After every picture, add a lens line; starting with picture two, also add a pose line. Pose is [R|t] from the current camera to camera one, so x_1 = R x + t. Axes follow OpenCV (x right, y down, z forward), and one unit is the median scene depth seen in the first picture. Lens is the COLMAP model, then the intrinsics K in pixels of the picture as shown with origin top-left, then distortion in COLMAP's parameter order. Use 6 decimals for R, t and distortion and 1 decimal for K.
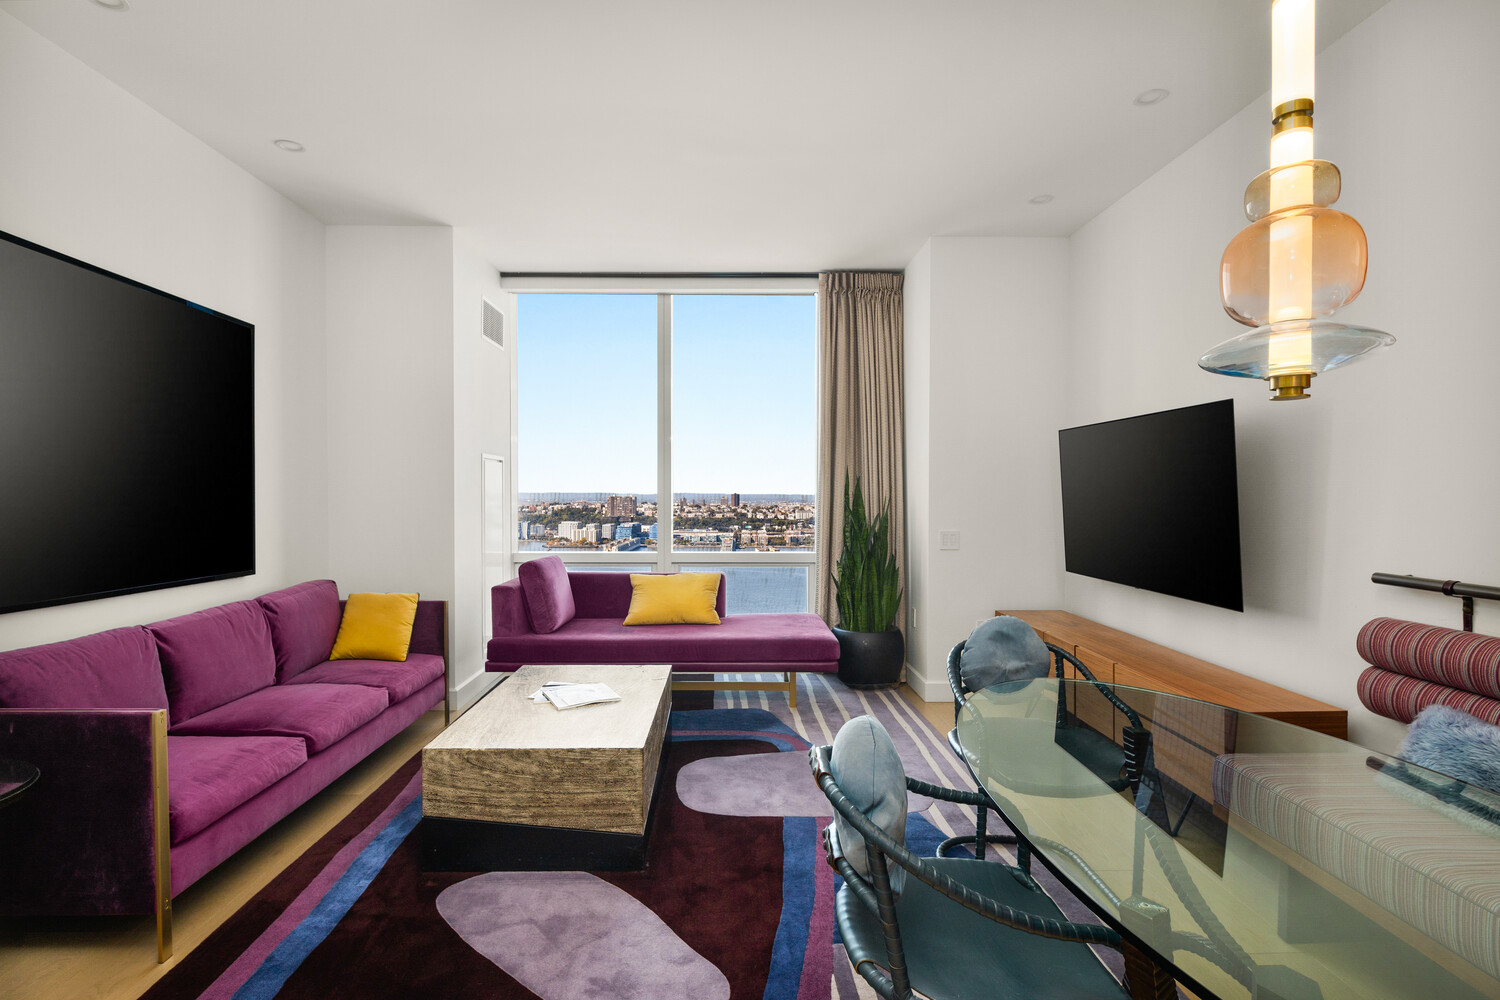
lens RADIAL K [[729.2, 0, 750.0], [0, 729.2, 500.0], [0, 0, 1]] dist [0.000717, 0.000016]
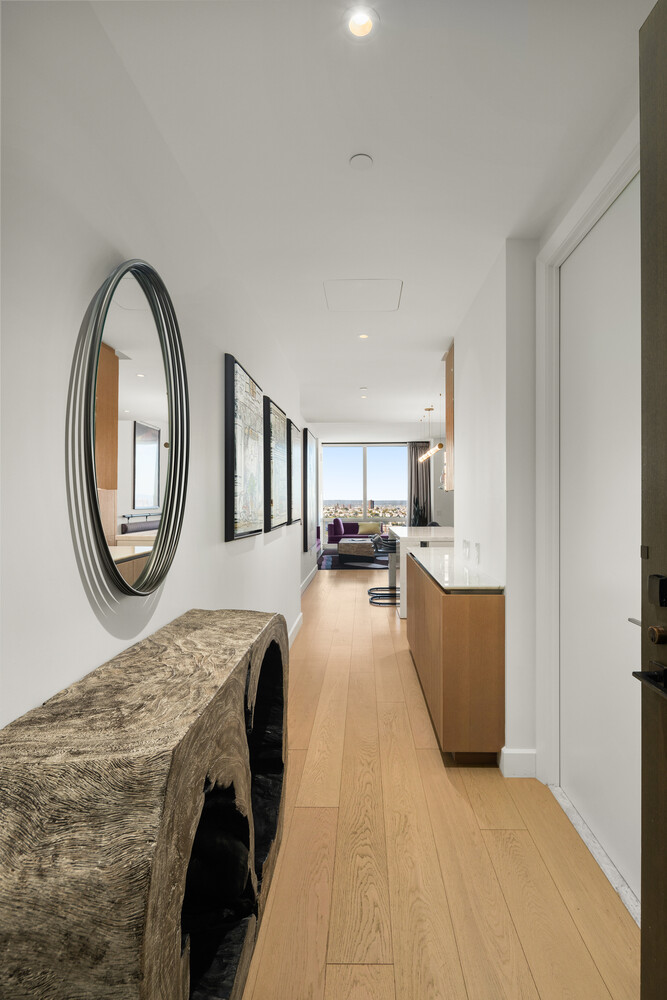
lens RADIAL K [[489.7, 0, 333.5], [0, 489.7, 500.0], [0, 0, 1]] dist [0.000506, -0.000033]
pose [[0.995357, -0.005976, -0.096068, -0.043514], [0.005037, 0.999937, -0.010012, 0.008113], [0.096122, 0.009482, 0.995324, -1.565358]]
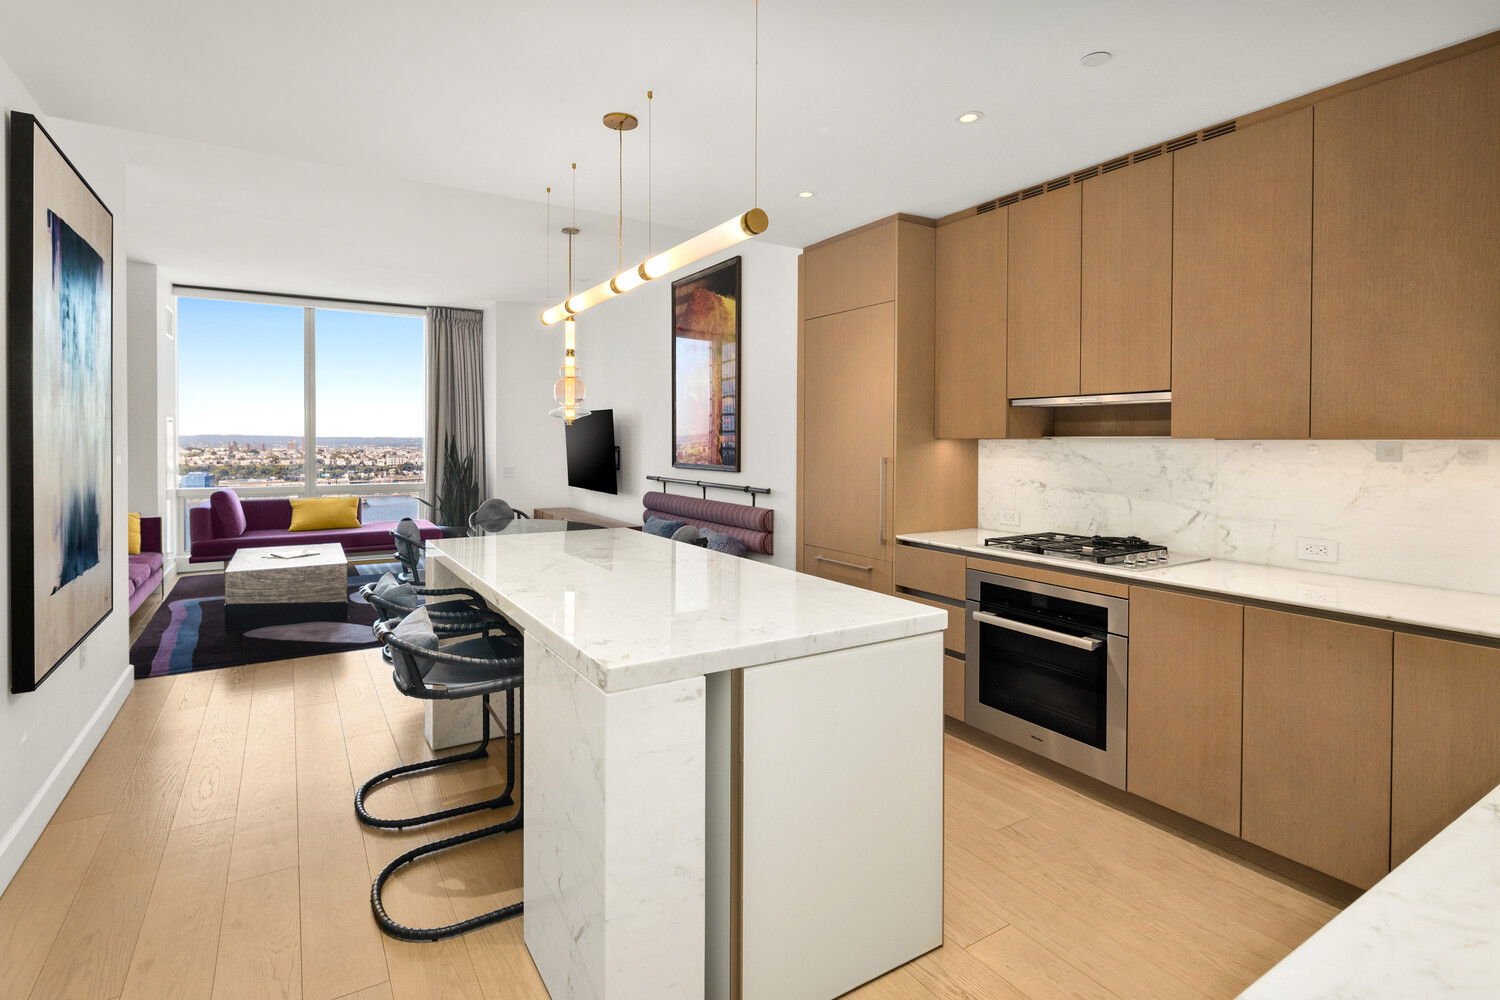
lens RADIAL K [[728.4, 0, 758.4], [0, 728.4, 450.1], [0, 0, 1]] dist [0.002031, -0.000117]
pose [[0.860500, -0.005084, 0.509425, -0.097804], [0.000618, 0.999960, 0.008935, -0.011384], [-0.509450, -0.007373, 0.860469, -0.764314]]
